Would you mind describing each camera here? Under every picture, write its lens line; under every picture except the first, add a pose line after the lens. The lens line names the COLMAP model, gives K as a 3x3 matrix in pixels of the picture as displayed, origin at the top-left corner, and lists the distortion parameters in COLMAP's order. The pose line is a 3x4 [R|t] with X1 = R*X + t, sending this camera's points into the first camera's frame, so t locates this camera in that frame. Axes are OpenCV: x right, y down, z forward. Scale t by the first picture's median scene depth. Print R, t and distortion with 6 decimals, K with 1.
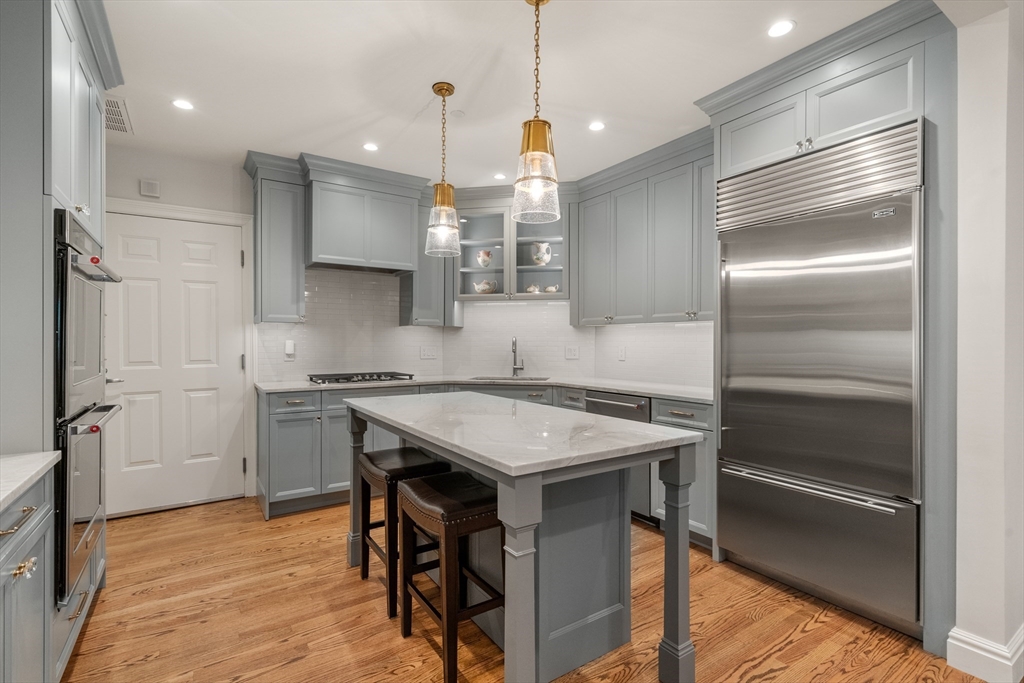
lens RADIAL K [[477.6, 0, 510.4], [0, 477.6, 336.7], [0, 0, 1]] dist [-0.004887, 0.002004]
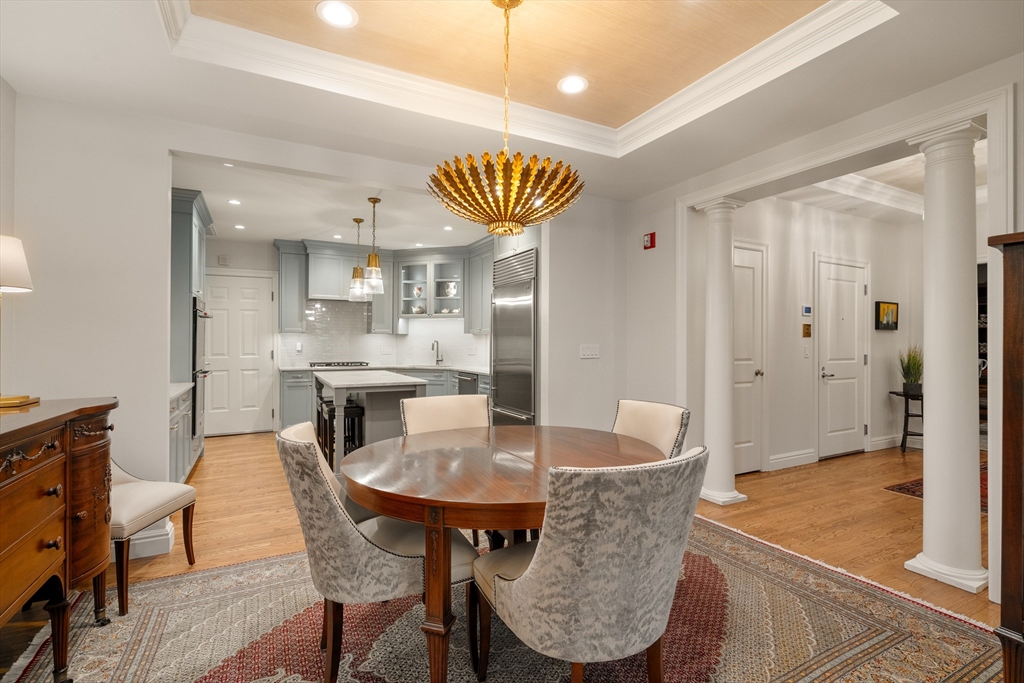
lens RADIAL K [[477.6, 0, 512.9], [0, 477.6, 335.8], [0, 0, 1]] dist [-0.004887, 0.002004]
pose [[0.995058, 0.001589, -0.099287, 0.501128], [-0.001929, 0.999993, -0.003329, -0.012913], [0.099281, 0.003504, 0.995053, -0.671260]]
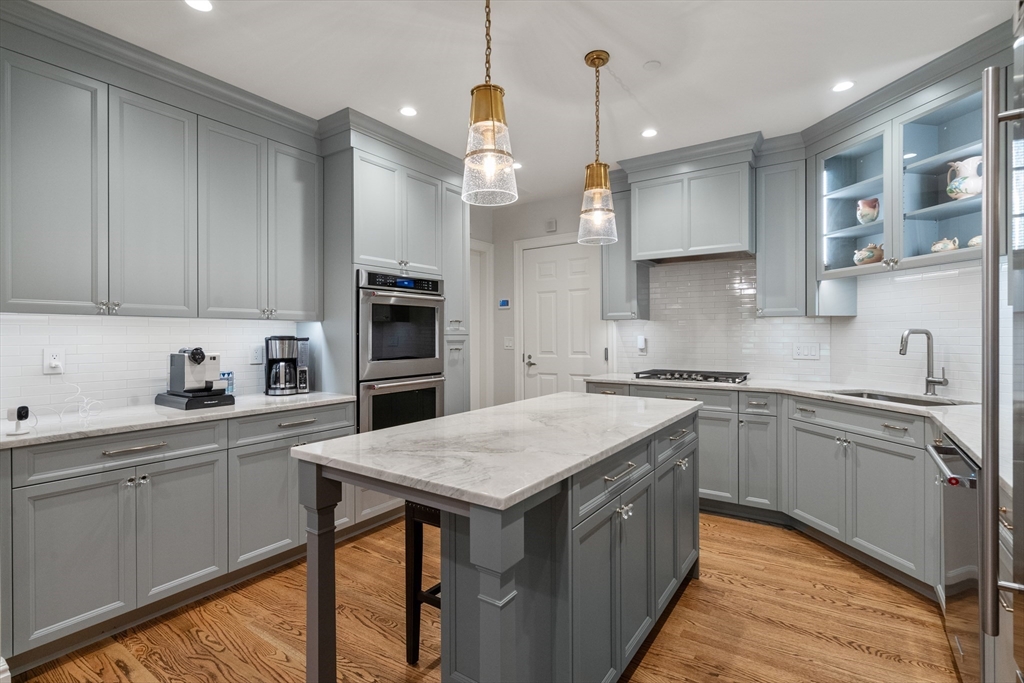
lens RADIAL K [[477.6, 0, 518.0], [0, 477.6, 342.2], [0, 0, 1]] dist [-0.004887, 0.002004]
pose [[0.386849, 0.010789, -0.922080, 0.435992], [0.012546, 0.999777, 0.016961, 0.000338], [0.922058, -0.018130, 0.386628, 0.346100]]
